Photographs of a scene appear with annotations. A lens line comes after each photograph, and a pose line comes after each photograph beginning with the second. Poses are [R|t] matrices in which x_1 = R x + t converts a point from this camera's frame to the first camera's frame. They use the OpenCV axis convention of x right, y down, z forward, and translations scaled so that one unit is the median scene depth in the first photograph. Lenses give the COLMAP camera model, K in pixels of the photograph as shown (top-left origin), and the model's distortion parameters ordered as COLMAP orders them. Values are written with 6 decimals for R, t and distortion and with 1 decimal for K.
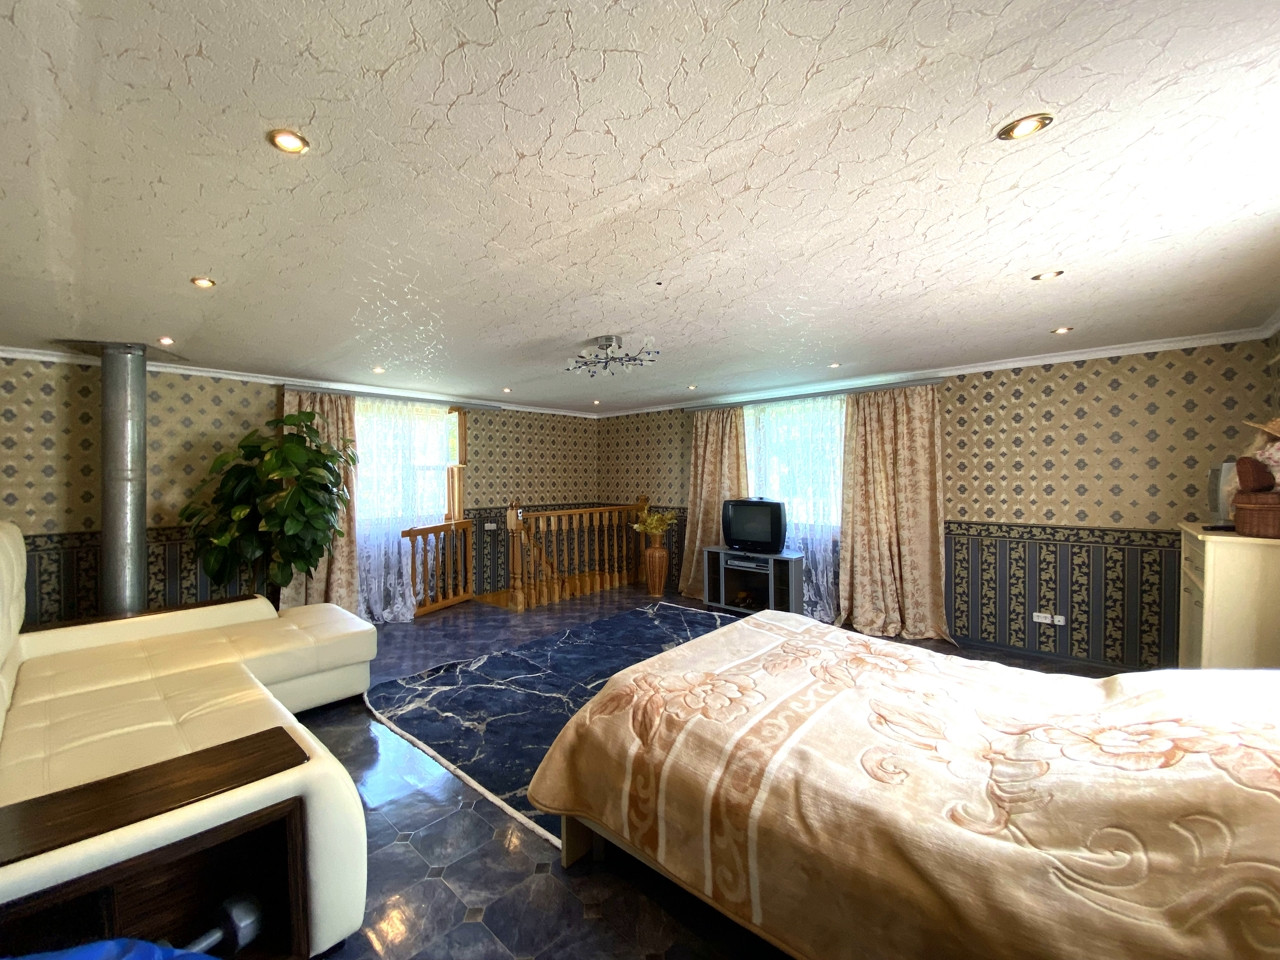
lens RADIAL K [[521.4, 0, 638.4], [0, 521.4, 478.5], [0, 0, 1]] dist [0.055656, -0.038722]
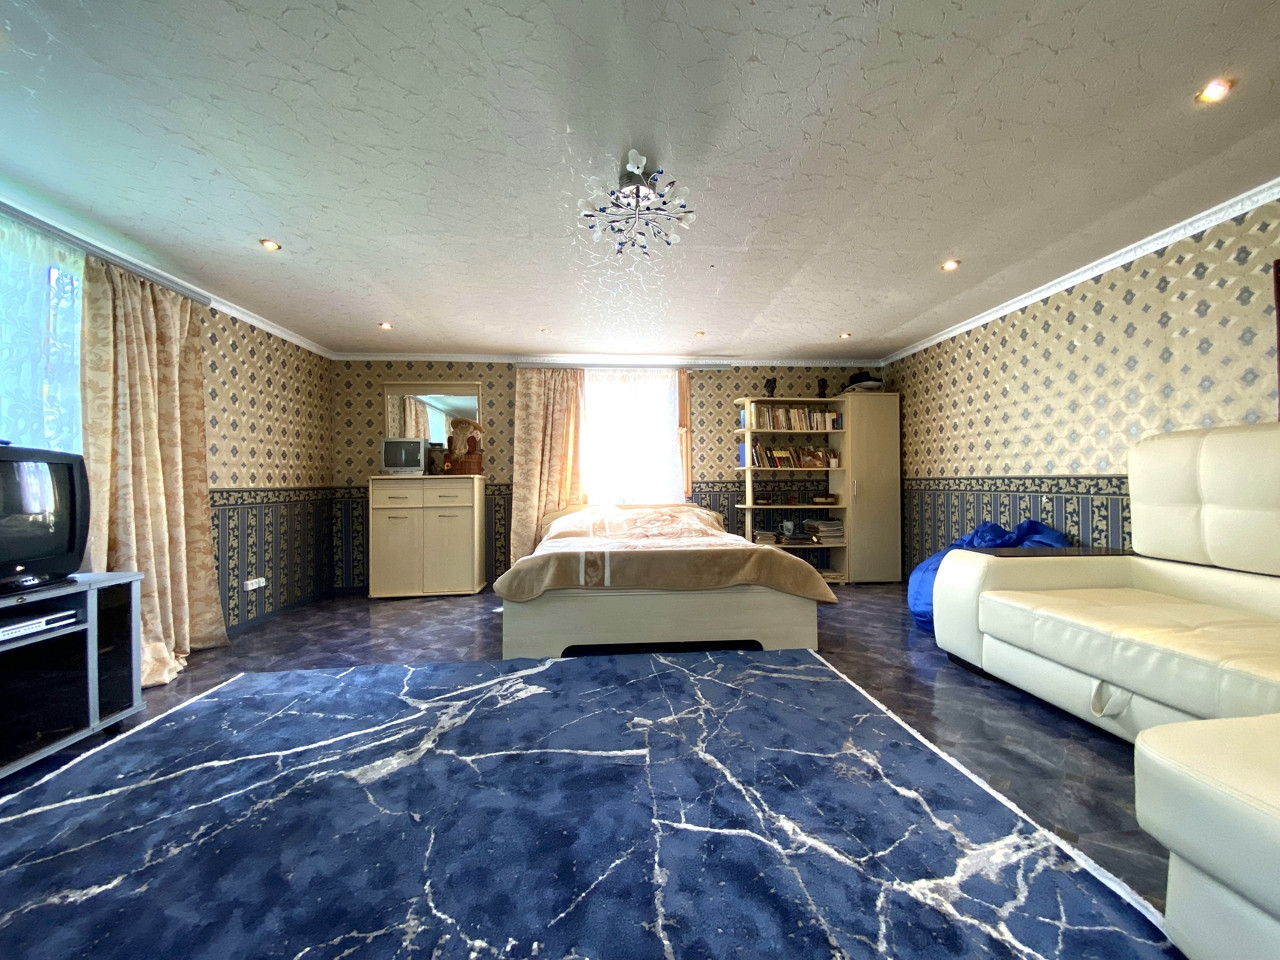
lens RADIAL K [[521.4, 0, 638.4], [0, 521.4, 478.5], [0, 0, 1]] dist [0.055656, -0.038722]
pose [[-0.724827, 0.024103, 0.688509, -0.411316], [0.023782, 0.999668, -0.009960, 0.094386], [-0.688520, 0.009155, -0.725159, 1.196861]]
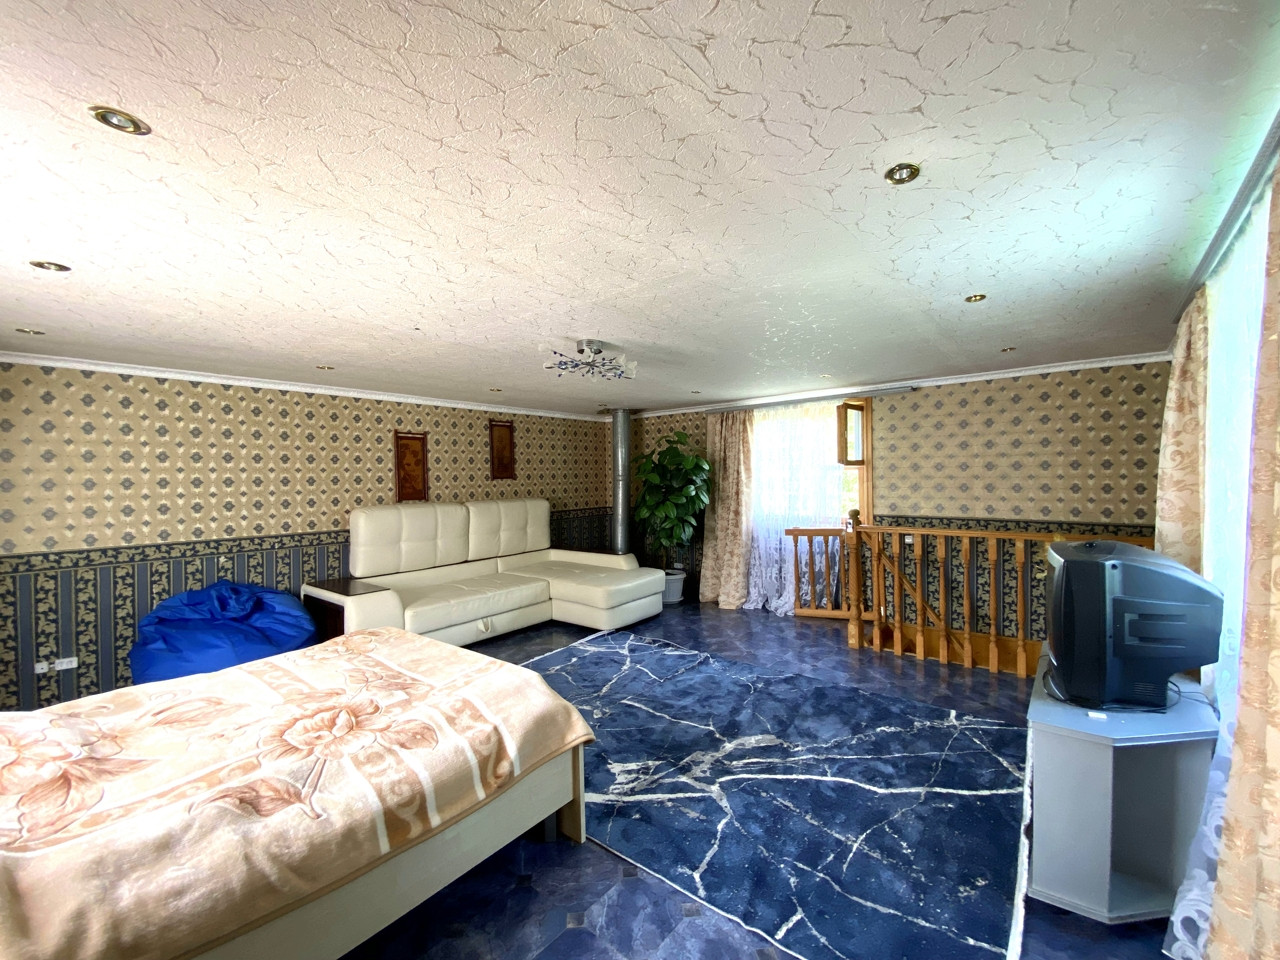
lens RADIAL K [[521.4, 0, 638.4], [0, 521.4, 478.5], [0, 0, 1]] dist [0.055656, -0.038722]
pose [[0.053793, 0.008494, -0.998516, 0.735601], [0.009025, 0.999919, 0.008992, -0.016971], [0.998511, -0.009495, 0.053712, 0.830033]]
